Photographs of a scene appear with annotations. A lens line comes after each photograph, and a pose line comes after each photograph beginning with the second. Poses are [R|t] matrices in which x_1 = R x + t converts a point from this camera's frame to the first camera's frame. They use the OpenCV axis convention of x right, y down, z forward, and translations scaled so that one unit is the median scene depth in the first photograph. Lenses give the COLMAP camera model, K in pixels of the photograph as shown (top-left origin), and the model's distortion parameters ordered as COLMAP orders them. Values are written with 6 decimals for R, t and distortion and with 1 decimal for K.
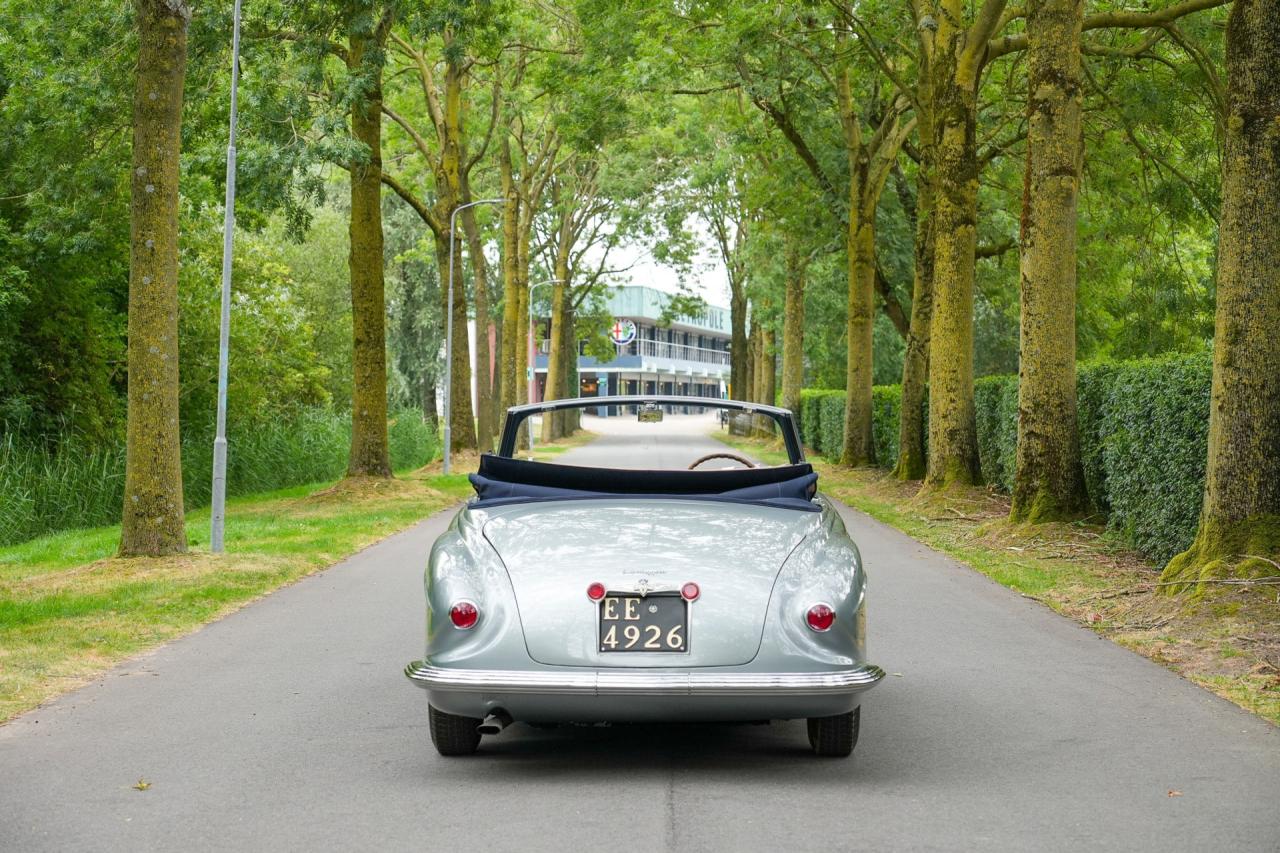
lens RADIAL K [[3040.9, 0, 640.0], [0, 3040.9, 426.5], [0, 0, 1]] dist [-0.029013, 0.291014]
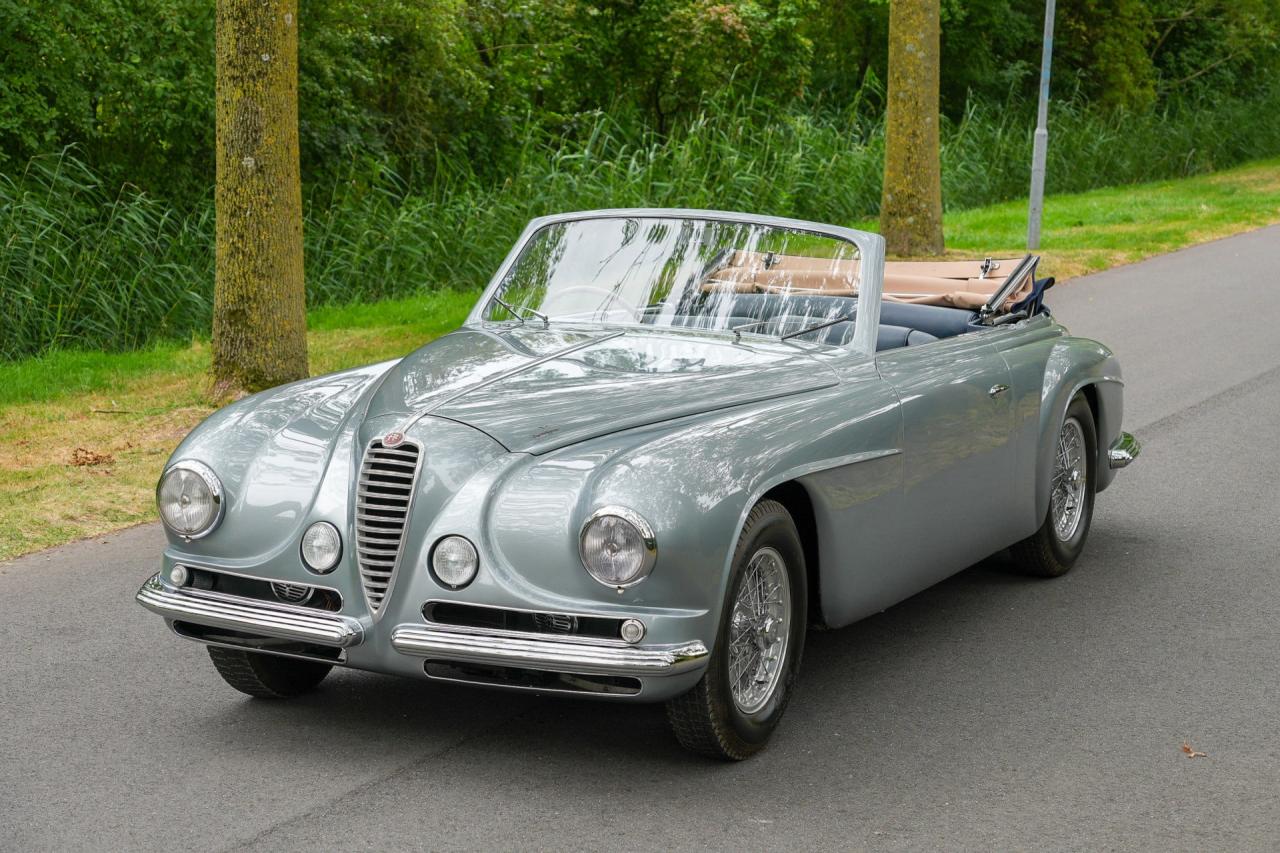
lens RADIAL K [[2796.9, 0, 641.2], [0, 2796.9, 458.8], [0, 0, 1]] dist [-0.038659, 0.284409]
pose [[0.906200, 0.077212, -0.415740, 0.149661], [-0.015845, 0.988697, 0.149085, -0.027104], [0.422552, -0.128513, 0.897181, 0.128257]]
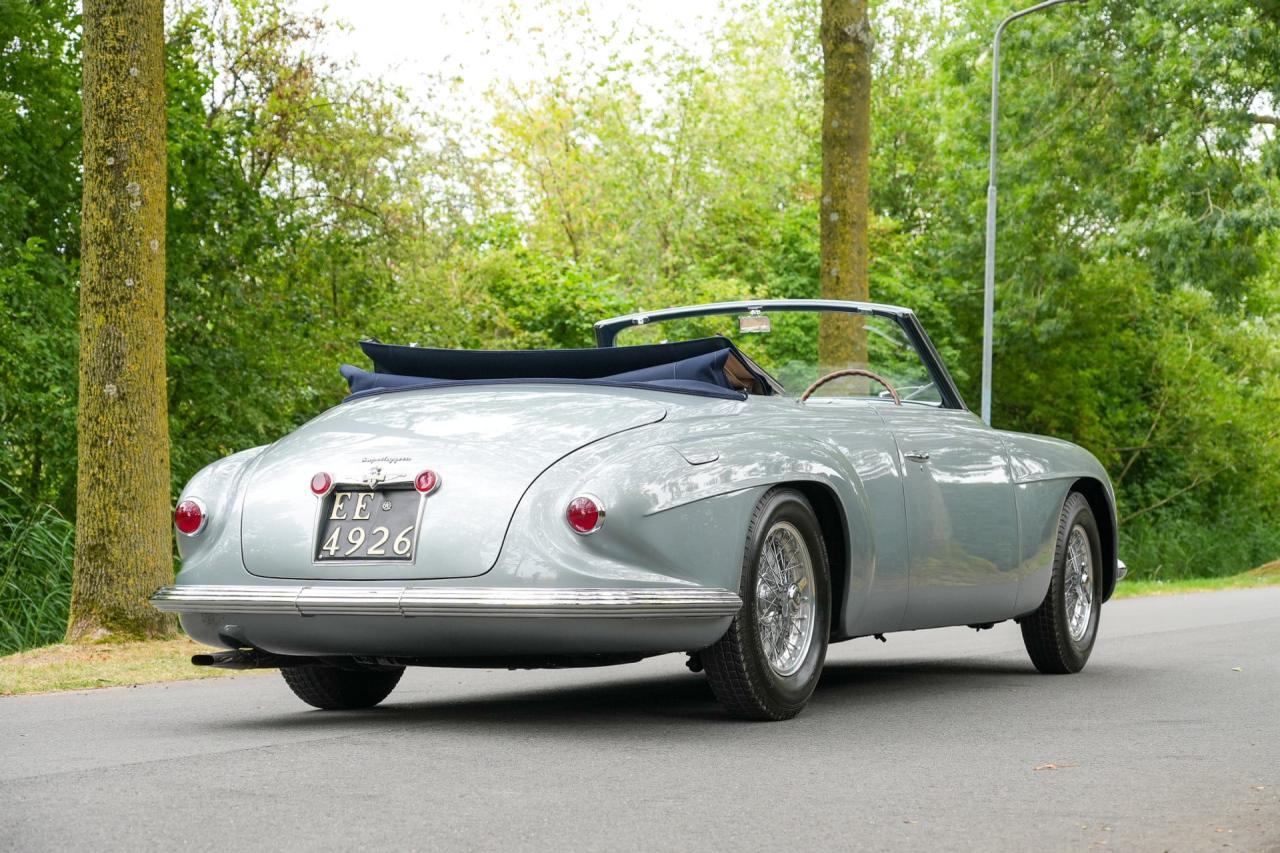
lens RADIAL K [[2709.0, 0, 640.0], [0, 2709.0, 426.5], [0, 0, 1]] dist [-0.014737, 0.049095]
pose [[0.904456, -0.024640, -0.425855, 0.155641], [0.004579, 0.998834, -0.048067, 0.032084], [0.426542, 0.041525, 0.903514, 0.177528]]
